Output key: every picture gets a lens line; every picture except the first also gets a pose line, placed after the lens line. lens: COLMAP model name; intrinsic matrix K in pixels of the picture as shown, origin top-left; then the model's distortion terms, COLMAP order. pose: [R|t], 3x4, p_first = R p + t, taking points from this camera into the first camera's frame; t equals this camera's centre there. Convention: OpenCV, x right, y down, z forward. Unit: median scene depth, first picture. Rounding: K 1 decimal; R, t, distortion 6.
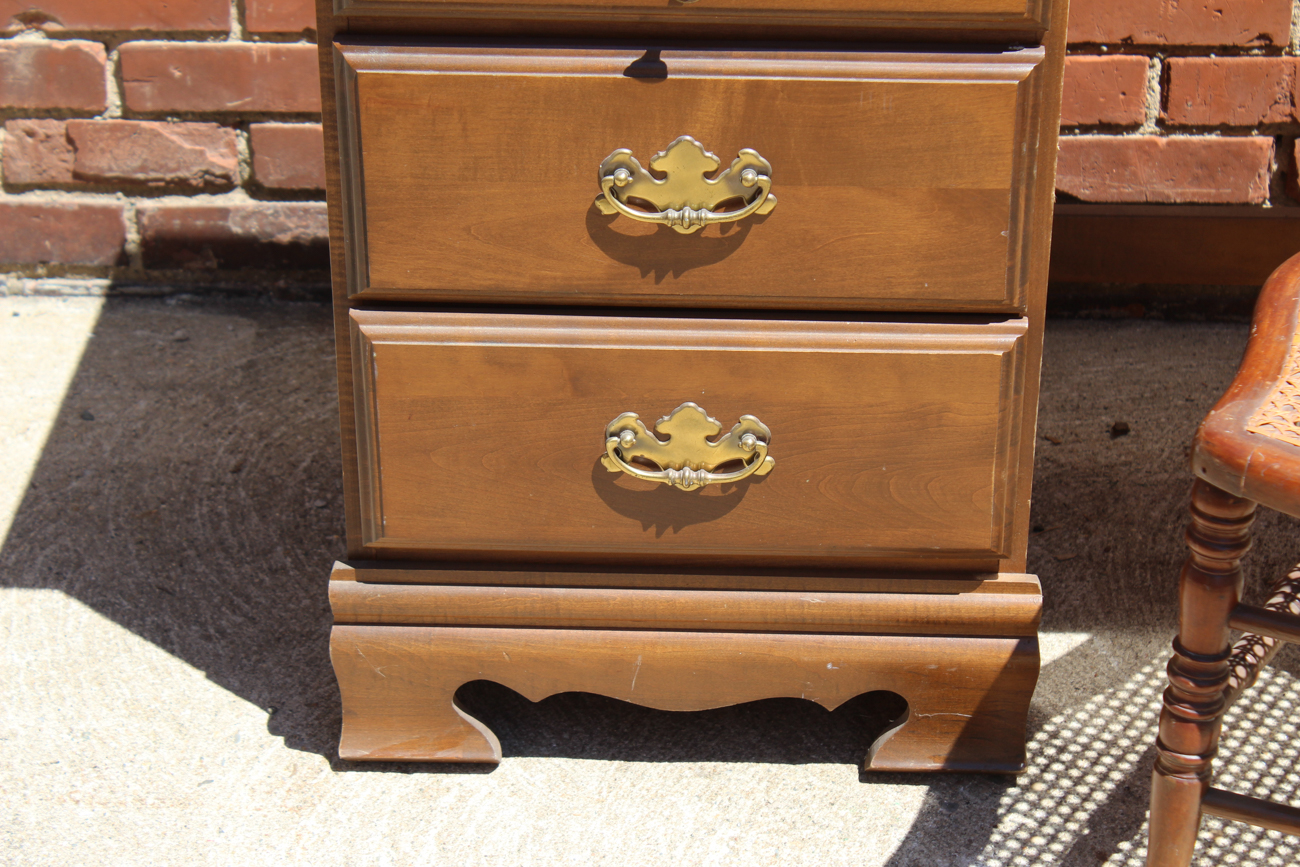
lens RADIAL K [[3237.4, 0, 650.0], [0, 3237.4, 433.5], [0, 0, 1]] dist [0.086211, 0.507029]
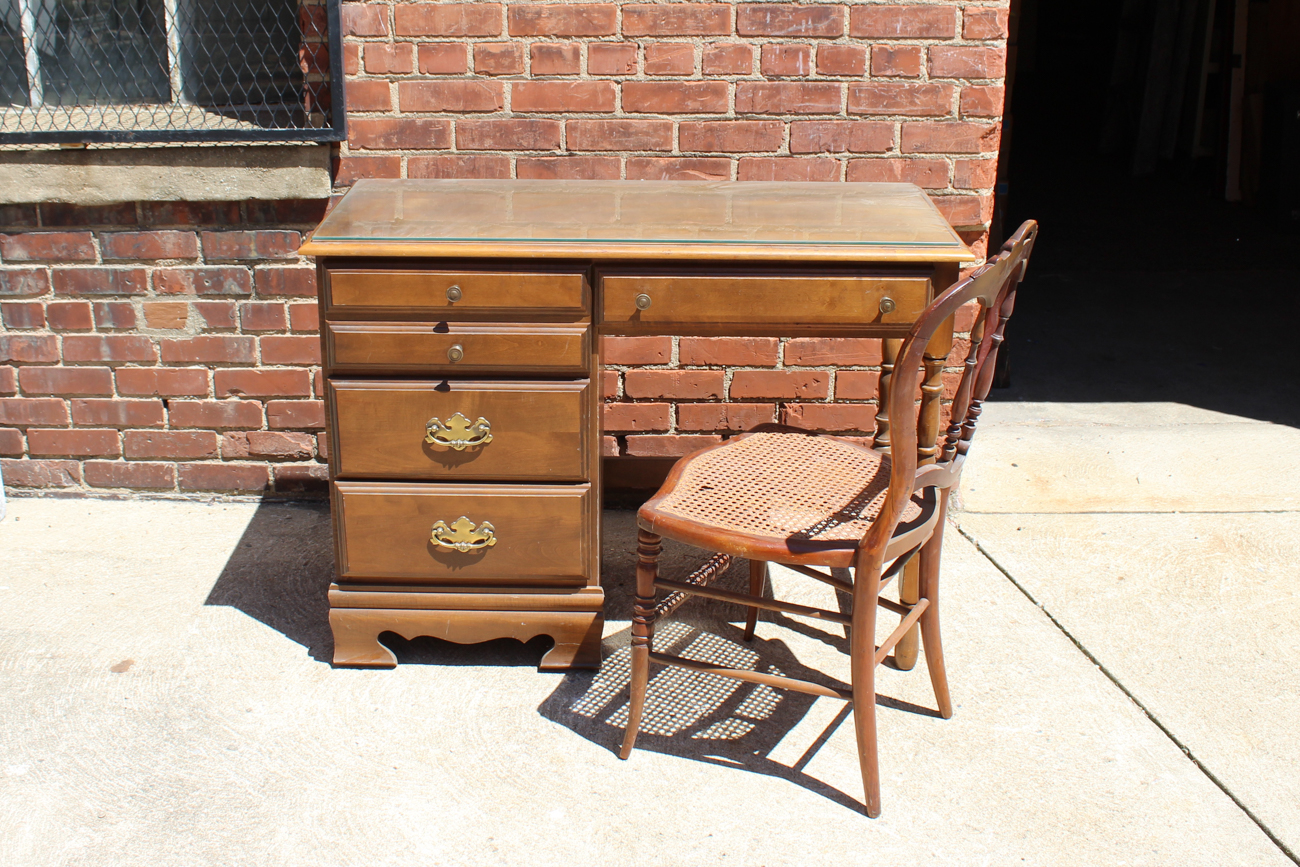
lens RADIAL K [[1525.7, 0, 579.3], [0, 1525.7, 326.1], [0, 0, 1]] dist [-0.187834, 0.187767]
pose [[0.999952, -0.005459, 0.008082, 0.089617], [0.007022, 0.978054, -0.208232, 0.088939], [-0.006768, 0.208279, 0.978046, -0.216679]]
